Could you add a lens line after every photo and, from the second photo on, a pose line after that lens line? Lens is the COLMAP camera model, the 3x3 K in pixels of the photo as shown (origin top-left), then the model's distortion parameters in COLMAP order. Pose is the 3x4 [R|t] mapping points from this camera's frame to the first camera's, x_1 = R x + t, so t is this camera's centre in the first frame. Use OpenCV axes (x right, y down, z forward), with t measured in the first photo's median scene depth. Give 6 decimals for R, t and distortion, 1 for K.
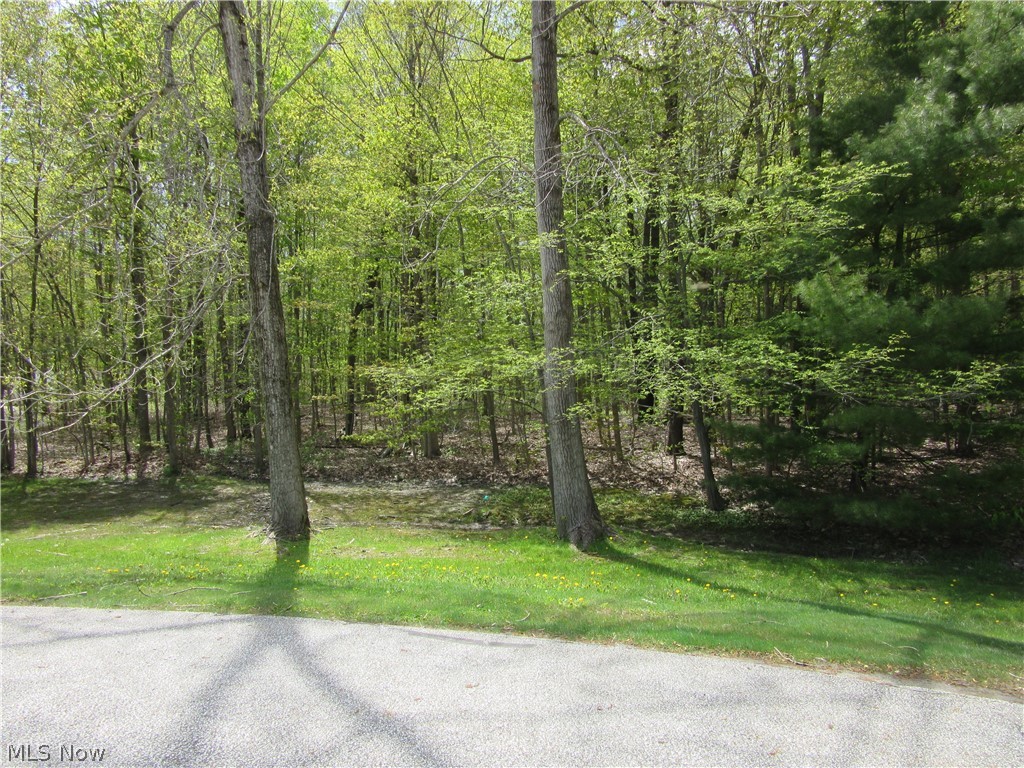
lens RADIAL K [[763.8, 0, 515.7], [0, 763.8, 385.0], [0, 0, 1]] dist [-0.005604, -0.001952]
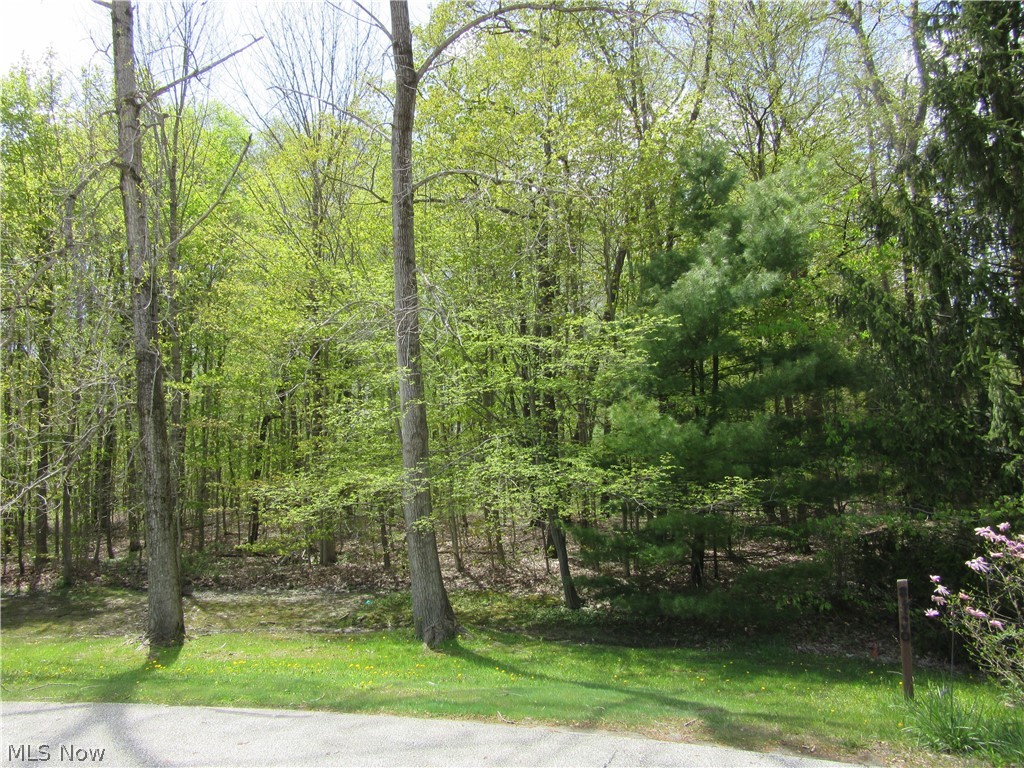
lens RADIAL K [[763.5, 0, 510.1], [0, 763.5, 389.9], [0, 0, 1]] dist [-0.016716, 0.012142]
pose [[0.996568, -0.001588, 0.082768, 0.099027], [0.011923, 0.992146, -0.124519, -0.016207], [-0.081920, 0.125078, 0.988759, -0.143198]]
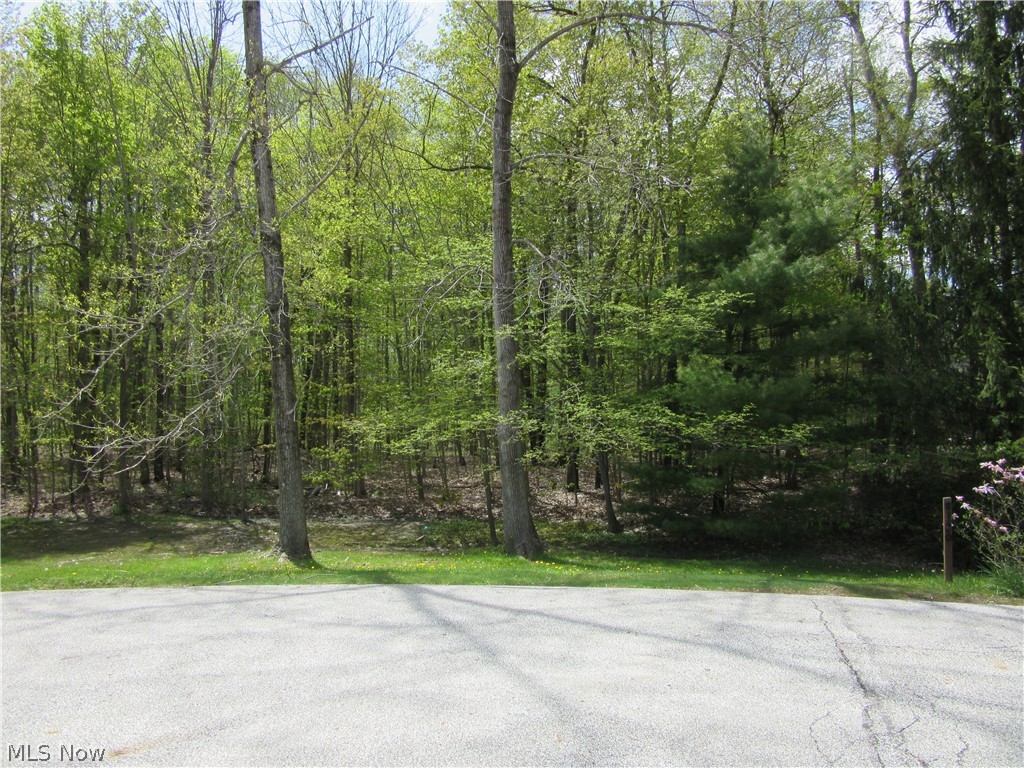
lens RADIAL K [[755.5, 0, 514.8], [0, 755.5, 386.2], [0, 0, 1]] dist [-0.043026, -0.000995]
pose [[0.983911, 0.015448, 0.177992, -0.160073], [-0.005249, 0.998324, -0.057630, -0.010123], [-0.178584, 0.055769, 0.982343, -0.278540]]
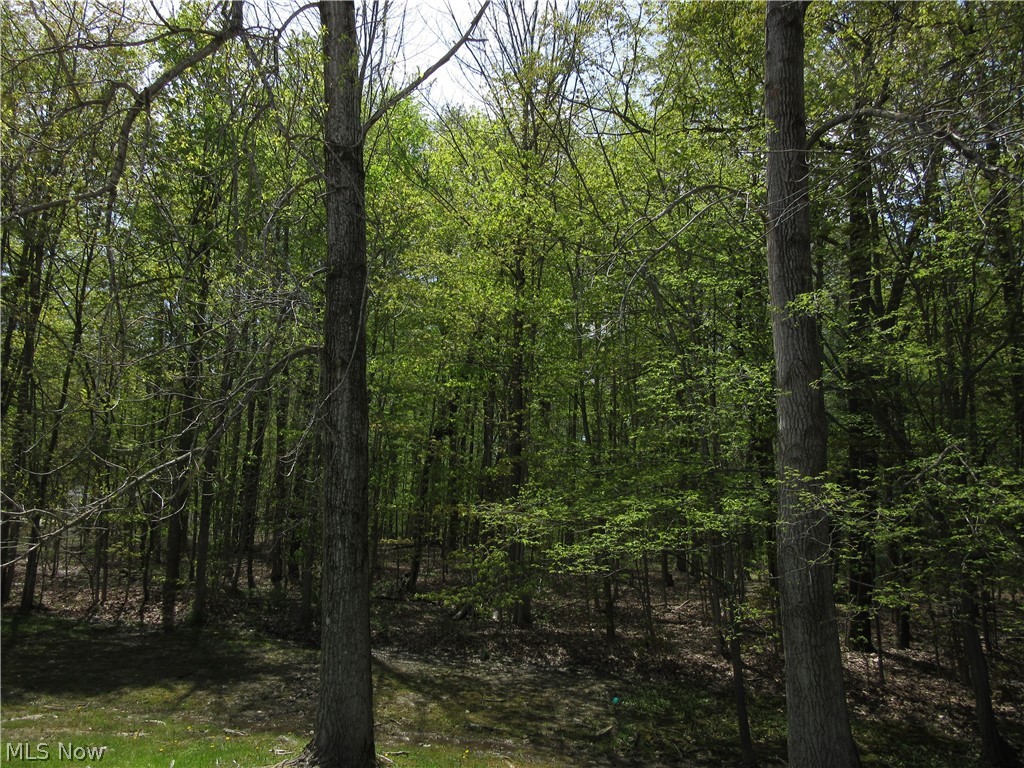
lens RADIAL K [[772.8, 0, 514.2], [0, 772.8, 396.6], [0, 0, 1]] dist [0.001282, 0.010242]
pose [[0.995272, 0.052432, -0.081760, -0.121715], [-0.065671, 0.983473, -0.168726, -0.001186], [0.071562, 0.173297, 0.982266, 0.345501]]
